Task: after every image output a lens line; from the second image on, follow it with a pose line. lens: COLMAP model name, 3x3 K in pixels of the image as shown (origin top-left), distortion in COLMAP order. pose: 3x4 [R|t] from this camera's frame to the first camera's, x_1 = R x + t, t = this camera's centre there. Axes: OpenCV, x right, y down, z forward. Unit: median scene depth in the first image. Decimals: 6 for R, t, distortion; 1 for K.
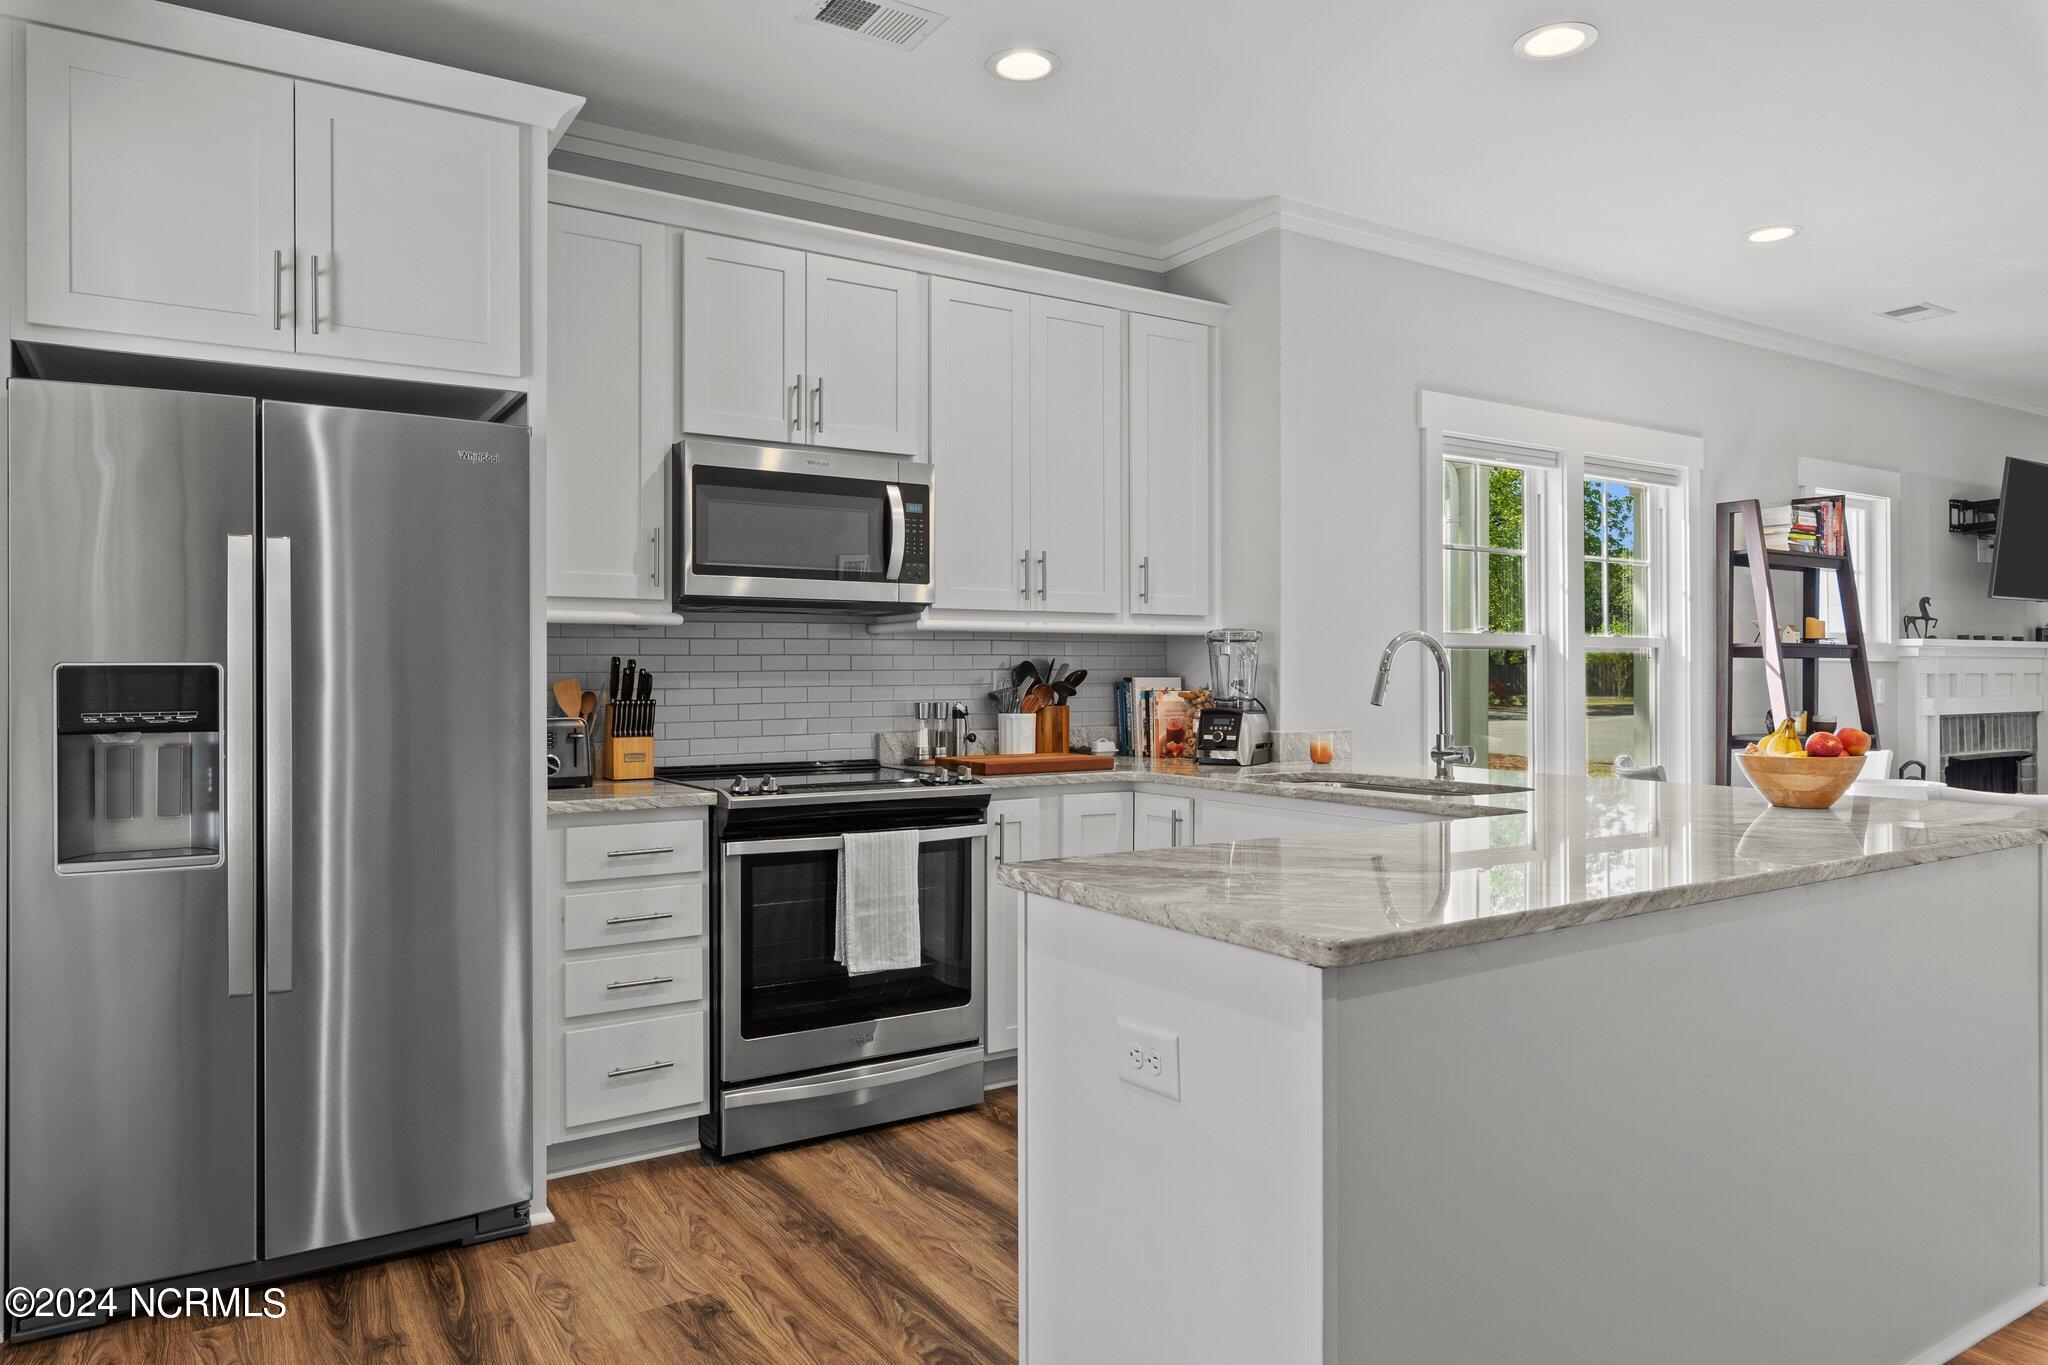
lens RADIAL K [[1283.3, 0, 988.5], [0, 1283.3, 672.4], [0, 0, 1]] dist [0.001486, -0.003156]
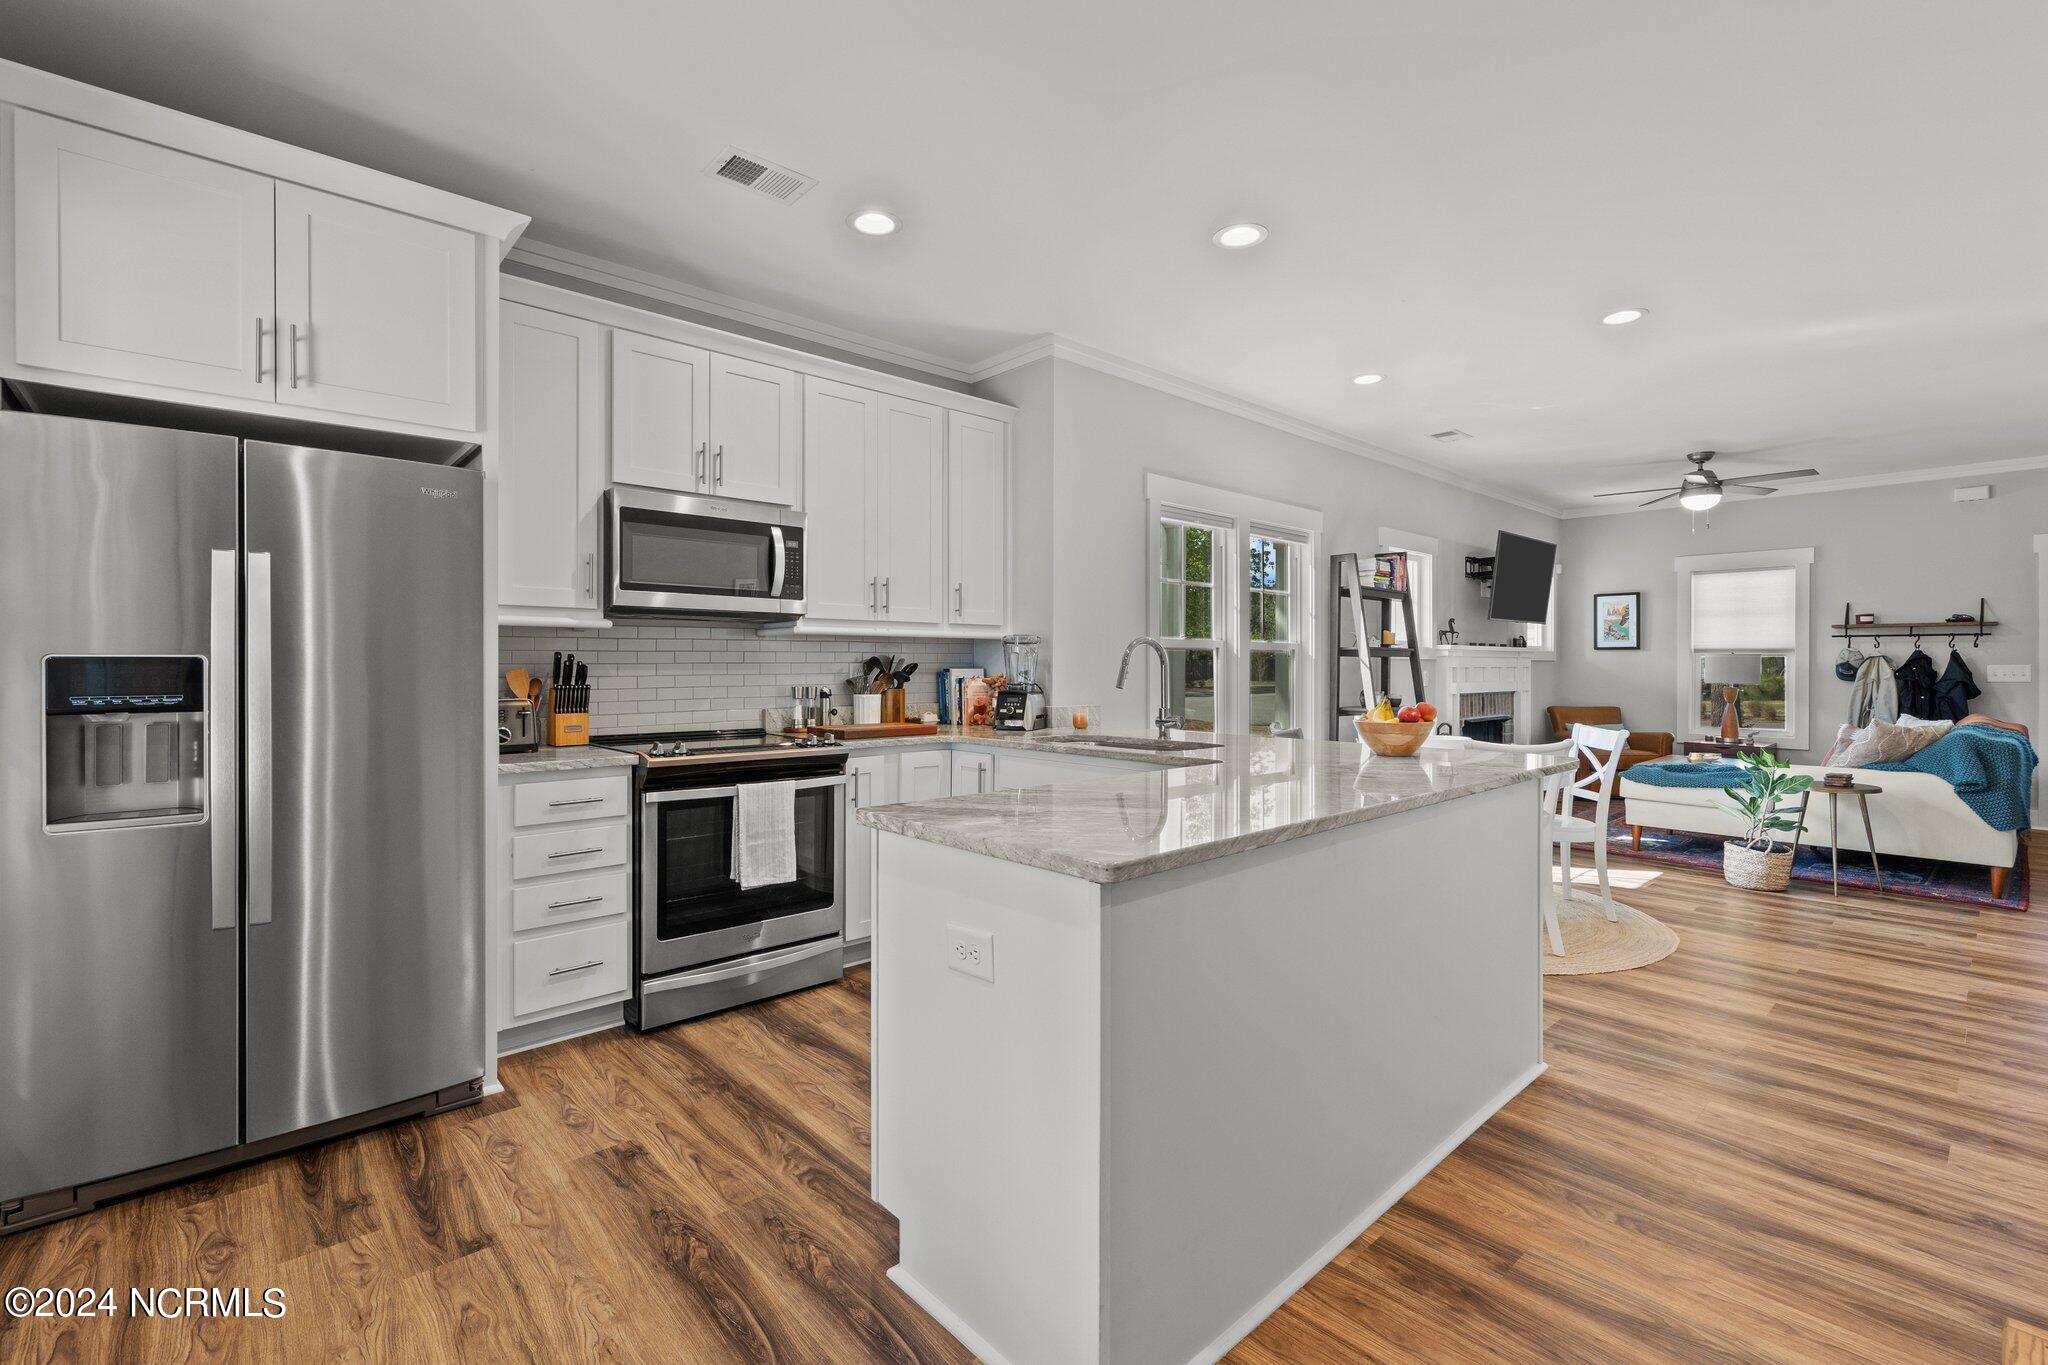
lens RADIAL K [[895.4, 0, 999.2], [0, 895.4, 669.1], [0, 0, 1]] dist [0.002613, -0.000552]
pose [[0.985505, 0.002374, 0.169632, -0.001884], [-0.003197, 0.999984, 0.004578, -0.000165], [-0.169618, -0.005054, 0.985497, 0.023211]]
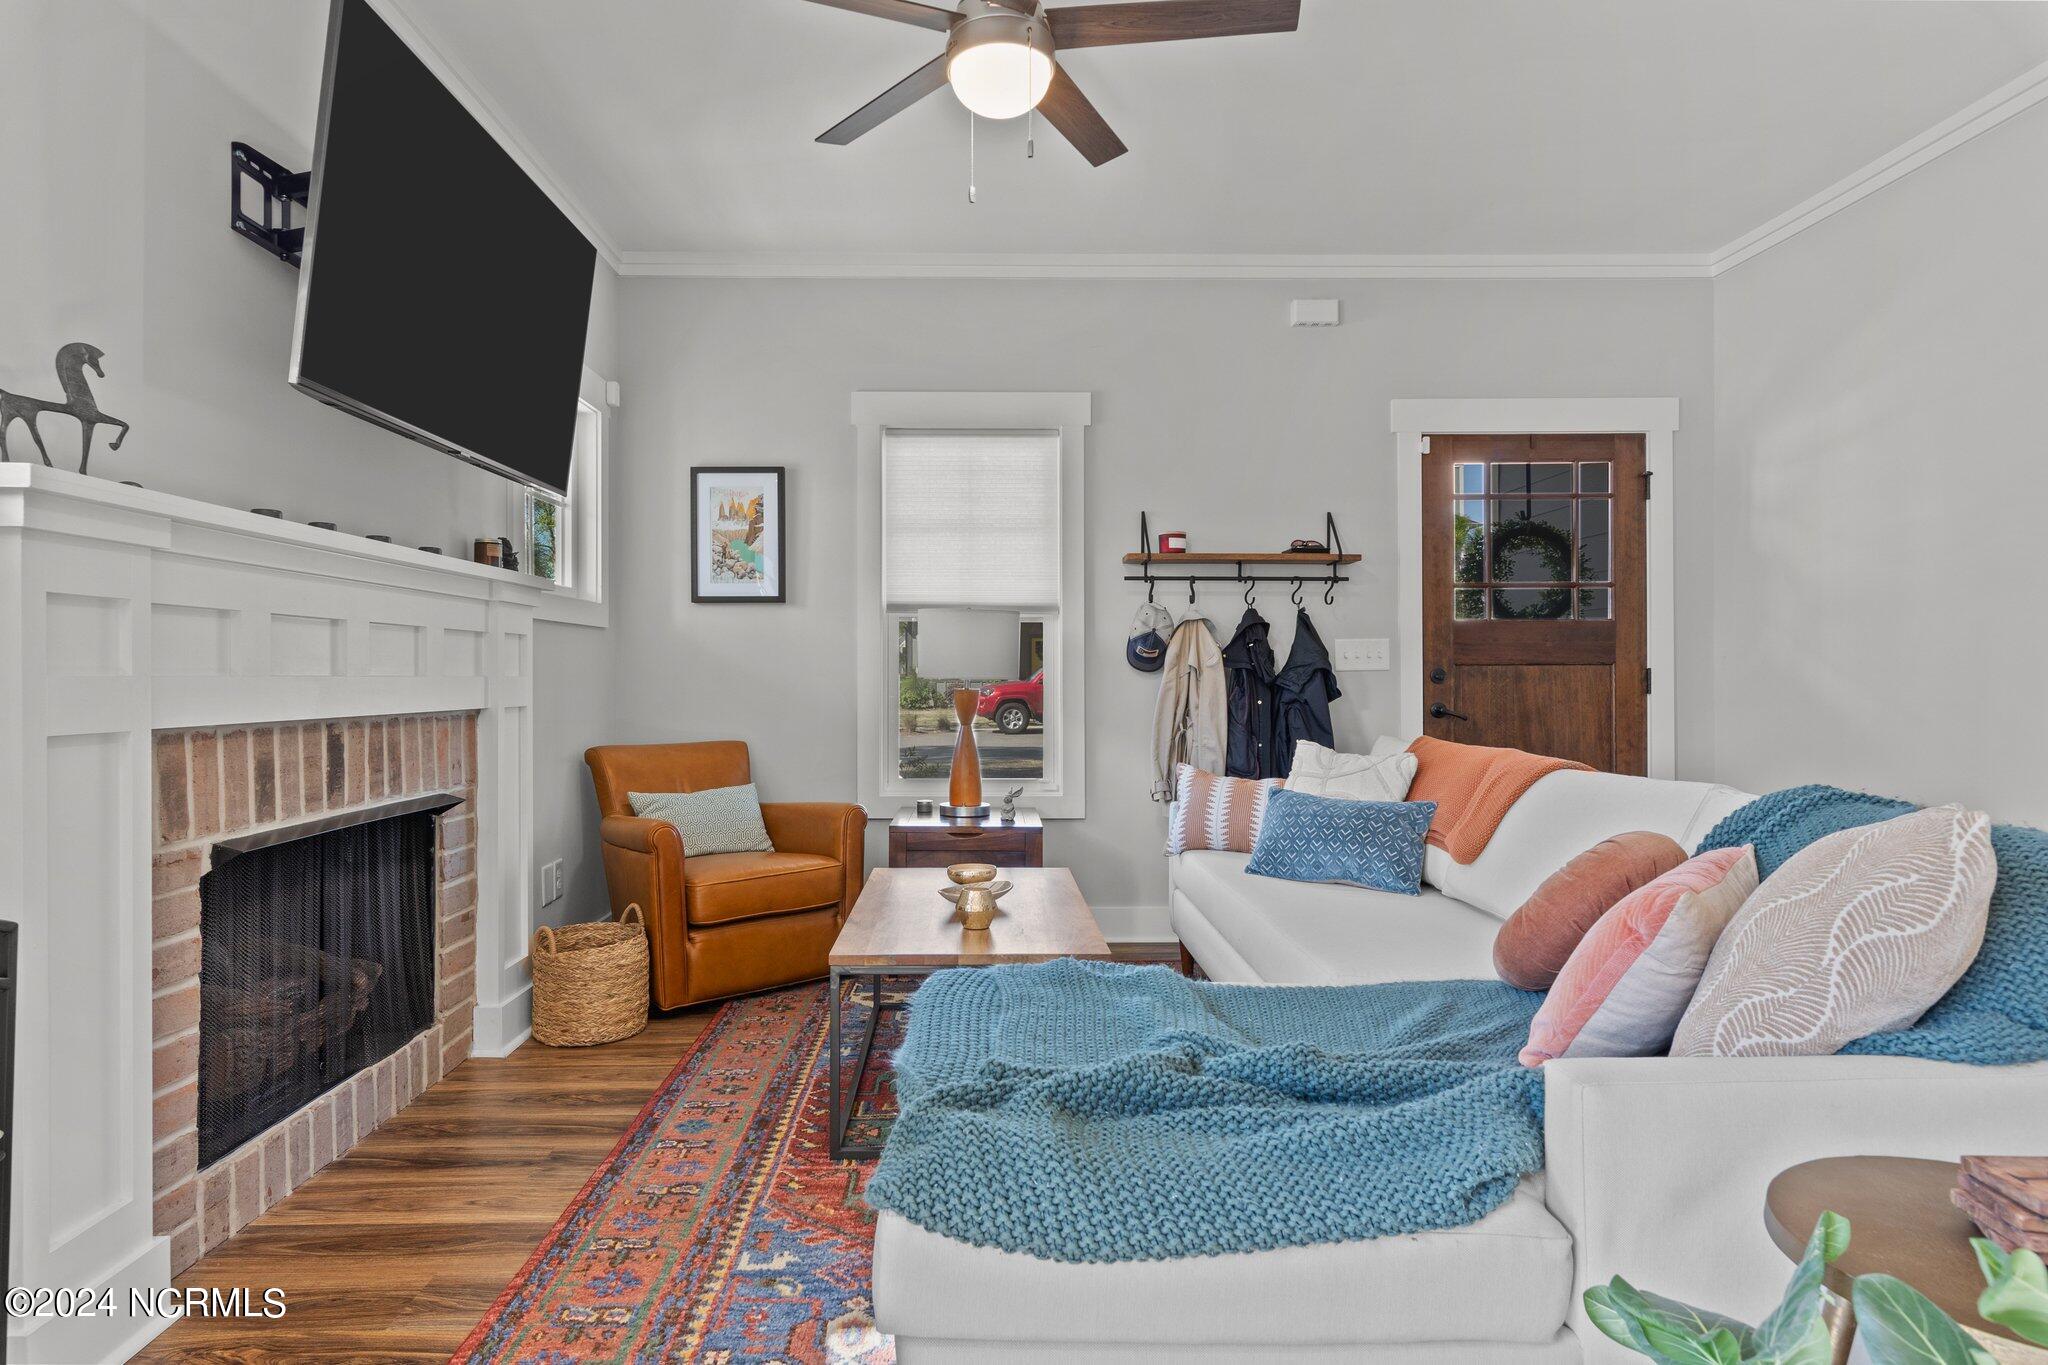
lens RADIAL K [[1147.8, 0, 1016.4], [0, 1147.8, 674.8], [0, 0, 1]] dist [-0.007203, 0.004788]
pose [[0.502794, 0.002547, 0.864403, 0.993425], [-0.000467, 0.999996, -0.002675, 0.033719], [-0.864406, 0.000941, 0.502793, 1.098544]]
